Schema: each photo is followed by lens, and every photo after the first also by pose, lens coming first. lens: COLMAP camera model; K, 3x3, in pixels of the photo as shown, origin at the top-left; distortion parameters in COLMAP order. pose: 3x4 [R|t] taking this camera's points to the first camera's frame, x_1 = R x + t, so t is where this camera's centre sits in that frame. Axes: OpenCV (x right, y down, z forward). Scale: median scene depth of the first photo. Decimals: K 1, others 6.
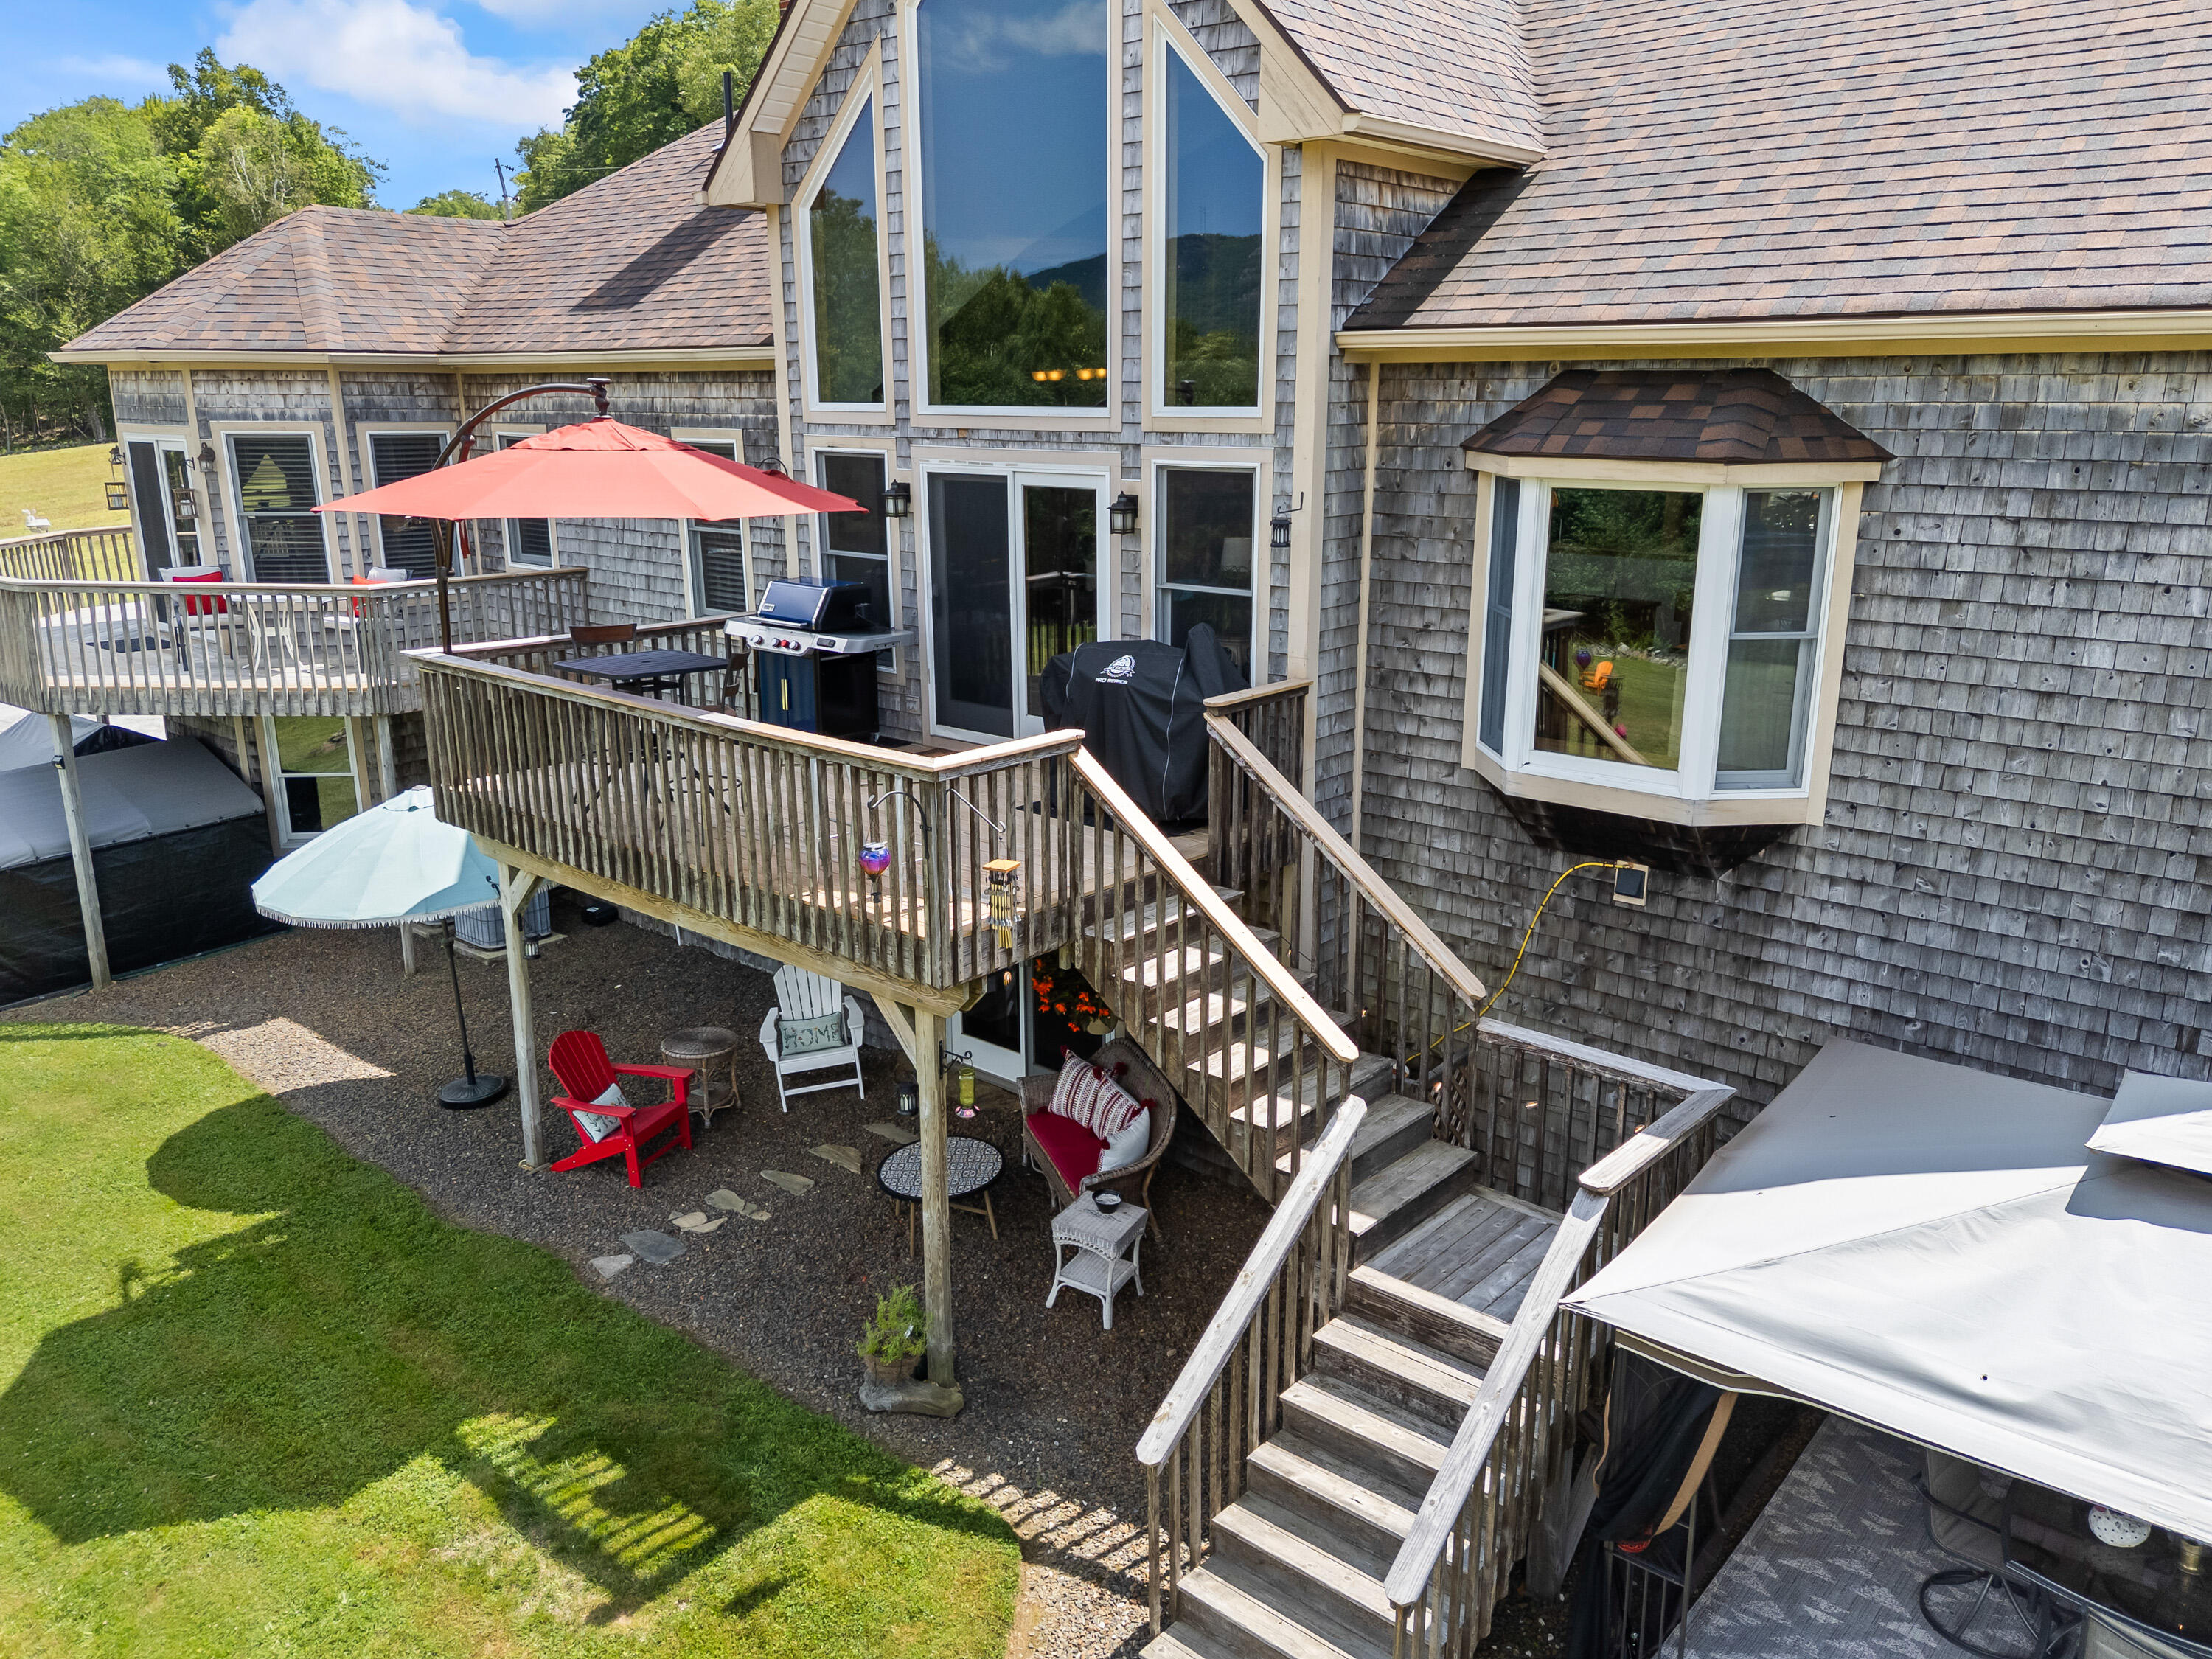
lens RADIAL K [[1645.5, 0, 1106.0], [0, 1645.5, 829.5], [0, 0, 1]] dist [0.061364, -0.055226]
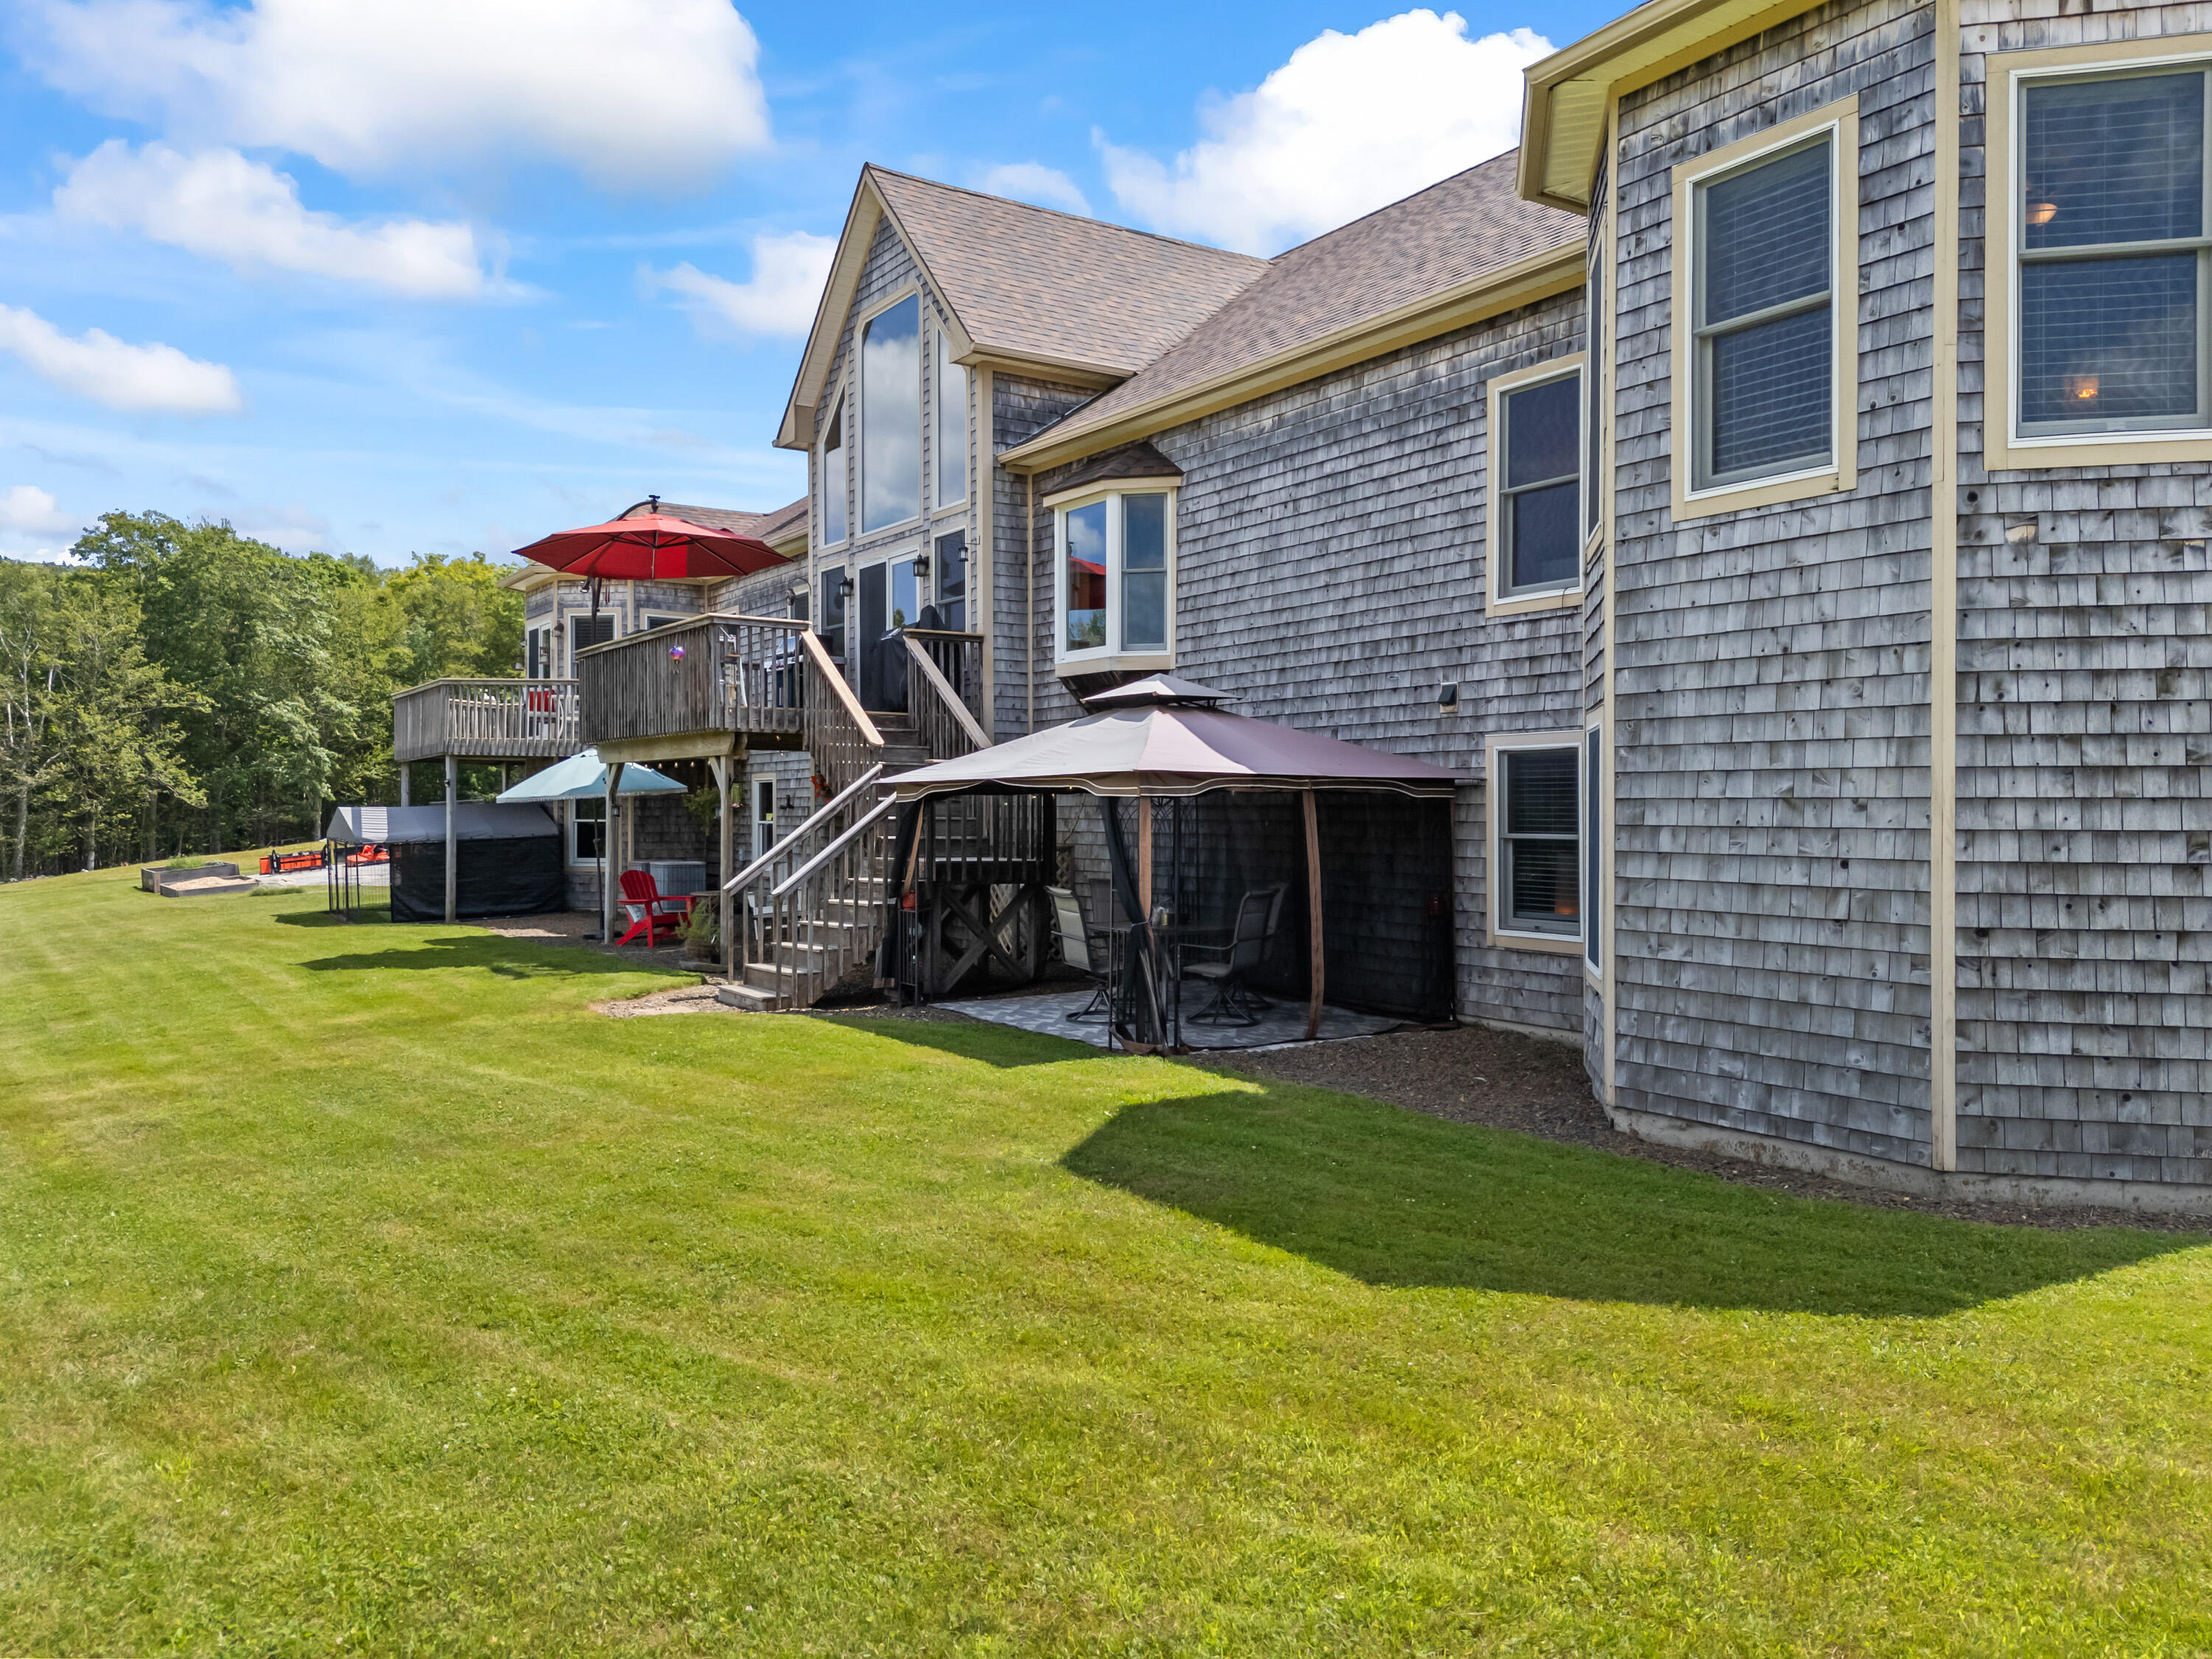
lens RADIAL K [[1636.4, 0, 1106.1], [0, 1636.4, 818.2], [0, 0, 1]] dist [0.086425, -0.078837]
pose [[0.960559, 0.006579, -0.277997, 0.781476], [-0.077850, 0.966106, -0.246128, 0.558000], [0.266955, 0.258063, 0.928514, -0.620685]]
